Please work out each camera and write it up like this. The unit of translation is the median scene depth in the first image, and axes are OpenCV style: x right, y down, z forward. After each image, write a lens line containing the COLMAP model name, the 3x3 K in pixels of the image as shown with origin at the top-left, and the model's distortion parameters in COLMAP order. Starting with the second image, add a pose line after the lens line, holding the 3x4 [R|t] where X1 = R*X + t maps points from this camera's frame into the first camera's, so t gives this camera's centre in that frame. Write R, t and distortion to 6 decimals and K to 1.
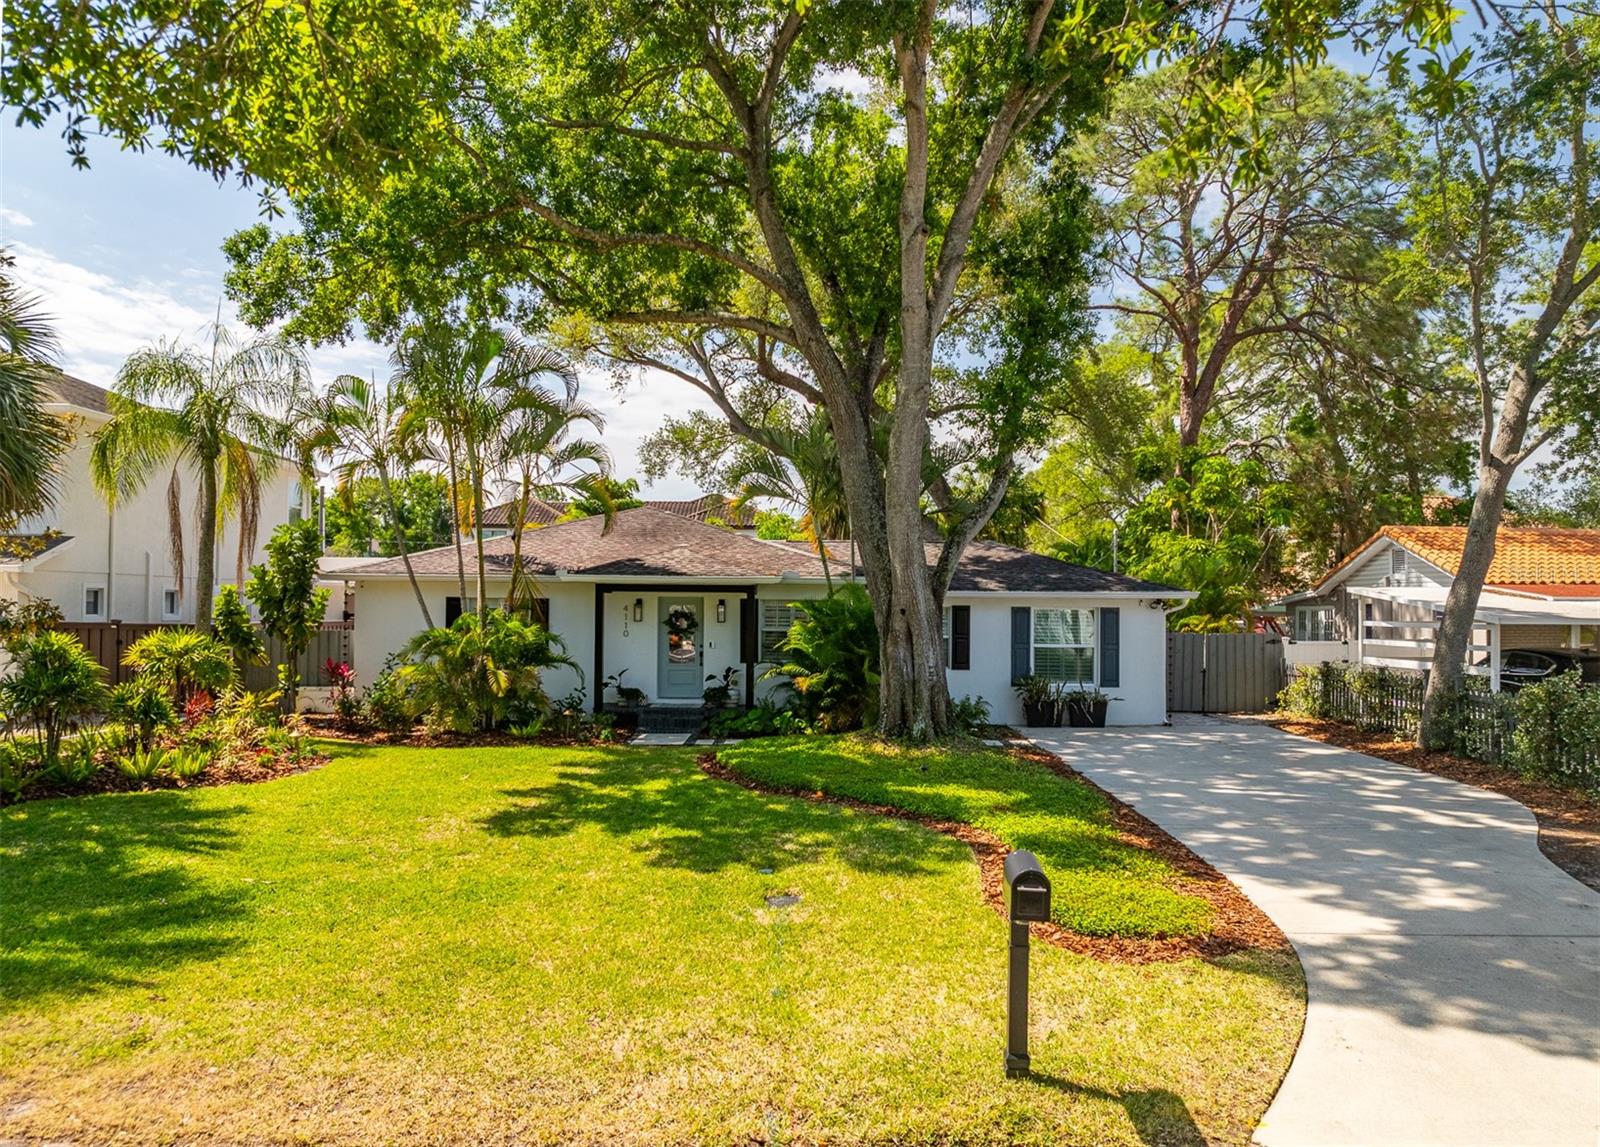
lens RADIAL K [[1115.1, 0, 784.2], [0, 1115.1, 623.3], [0, 0, 1]] dist [-0.002561, -0.000306]
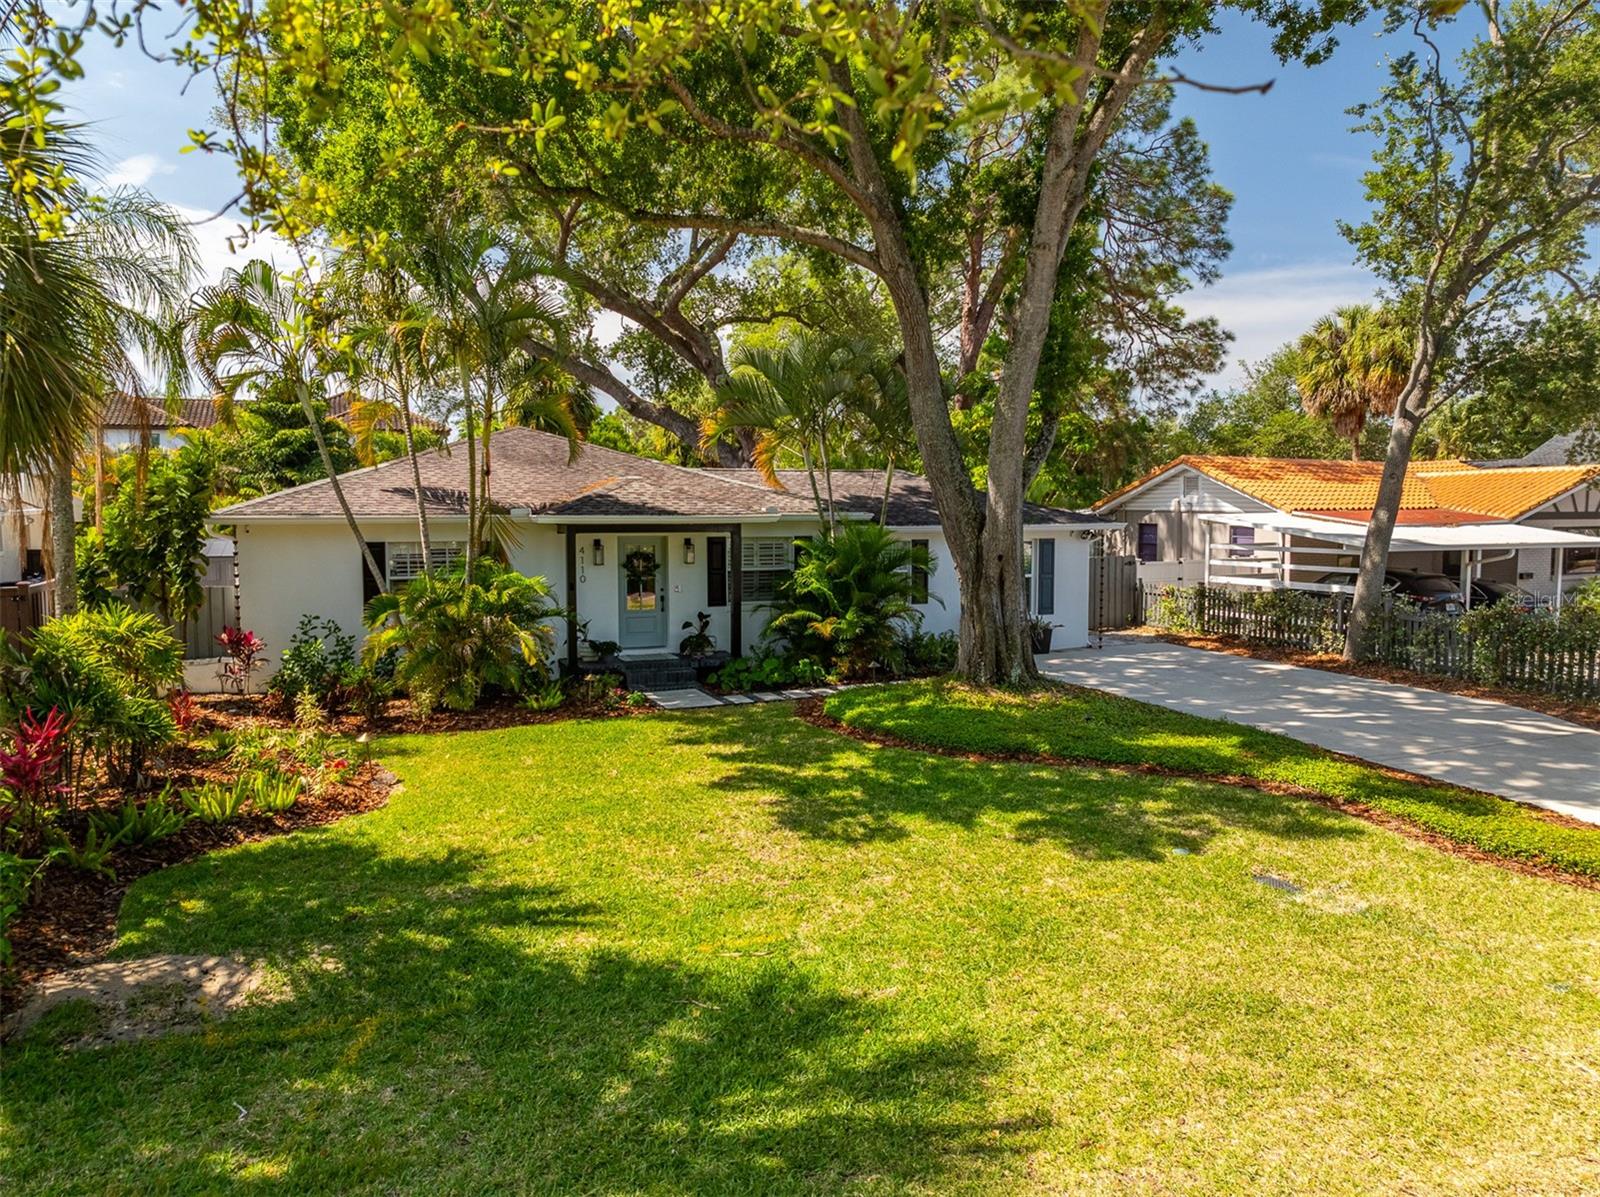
lens RADIAL K [[1120.2, 0, 801.9], [0, 1120.2, 634.2], [0, 0, 1]] dist [-0.023301, 0.009573]
pose [[0.922135, -0.054116, 0.383064, -0.335206], [0.016727, 0.994819, 0.100272, -0.034721], [-0.386506, -0.086057, 0.918263, 0.122212]]
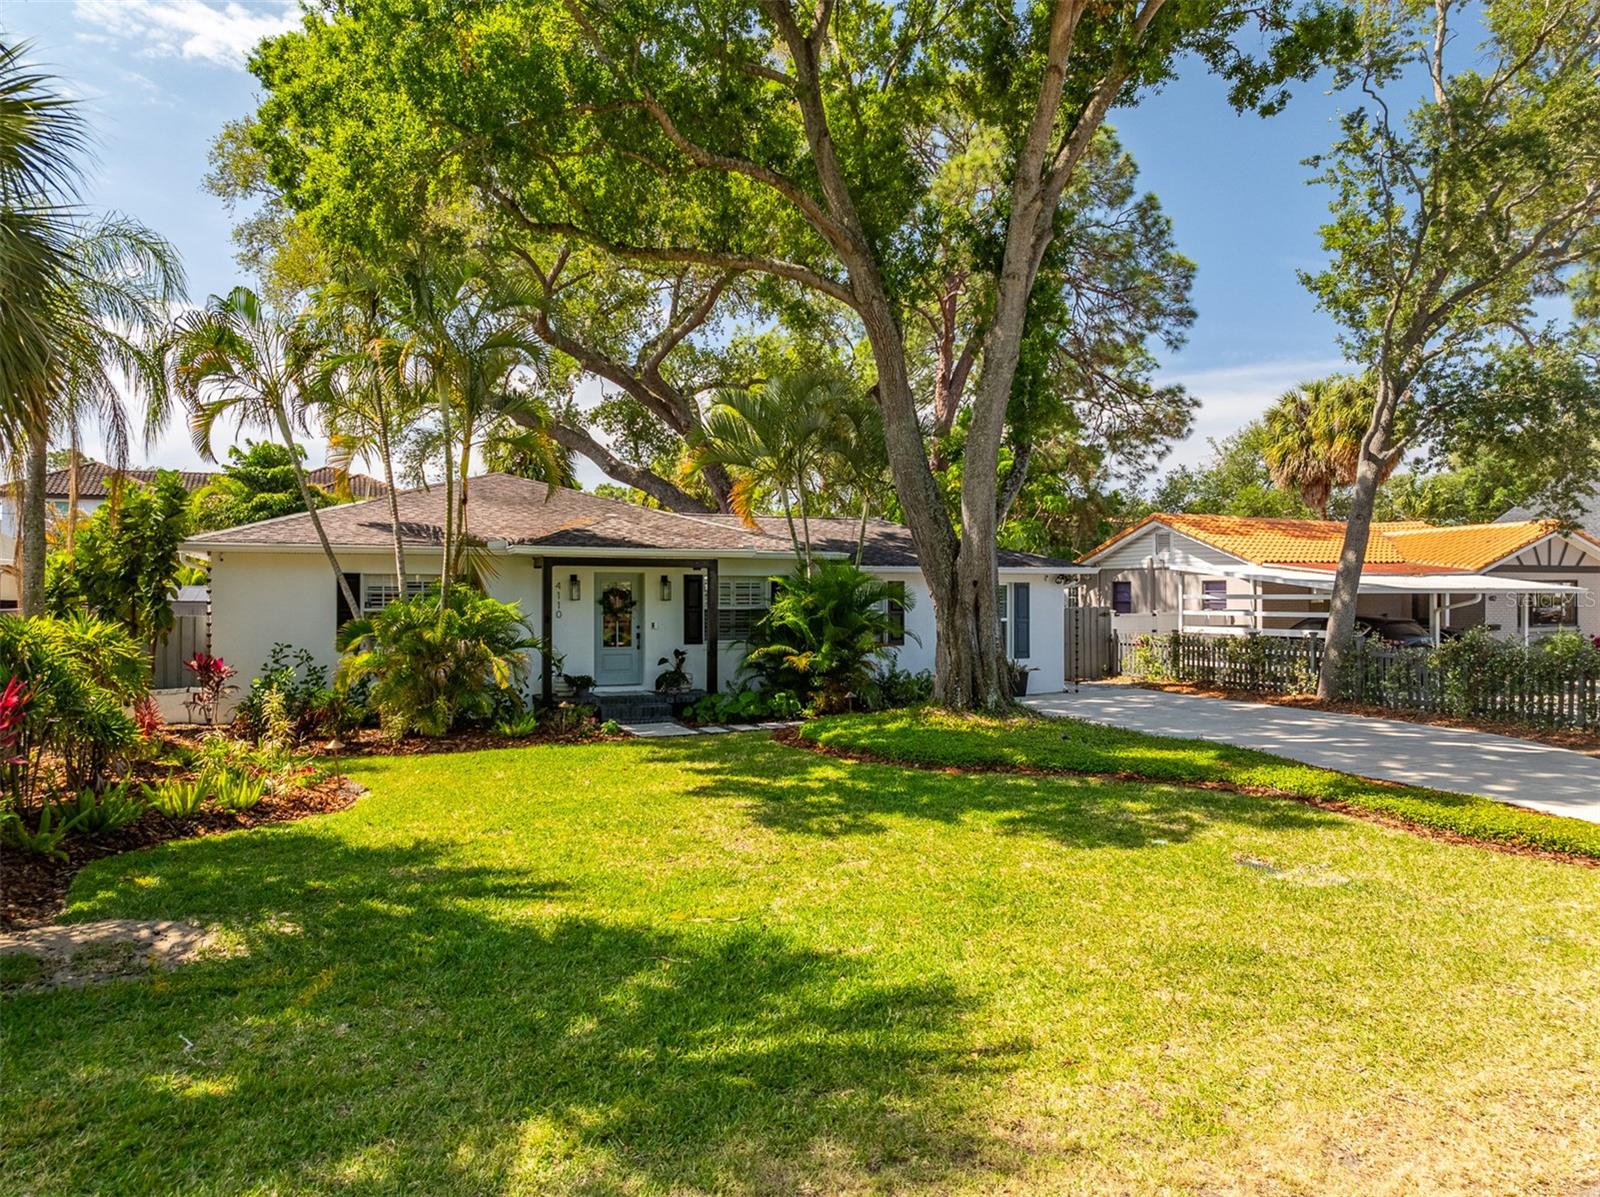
lens RADIAL K [[1120.2, 0, 801.1], [0, 1120.2, 633.2], [0, 0, 1]] dist [-0.023301, 0.009573]
pose [[0.914730, -0.022498, 0.403438, -0.335237], [0.014964, 0.999650, 0.021817, 0.007629], [-0.403788, -0.013919, 0.914747, 0.120391]]
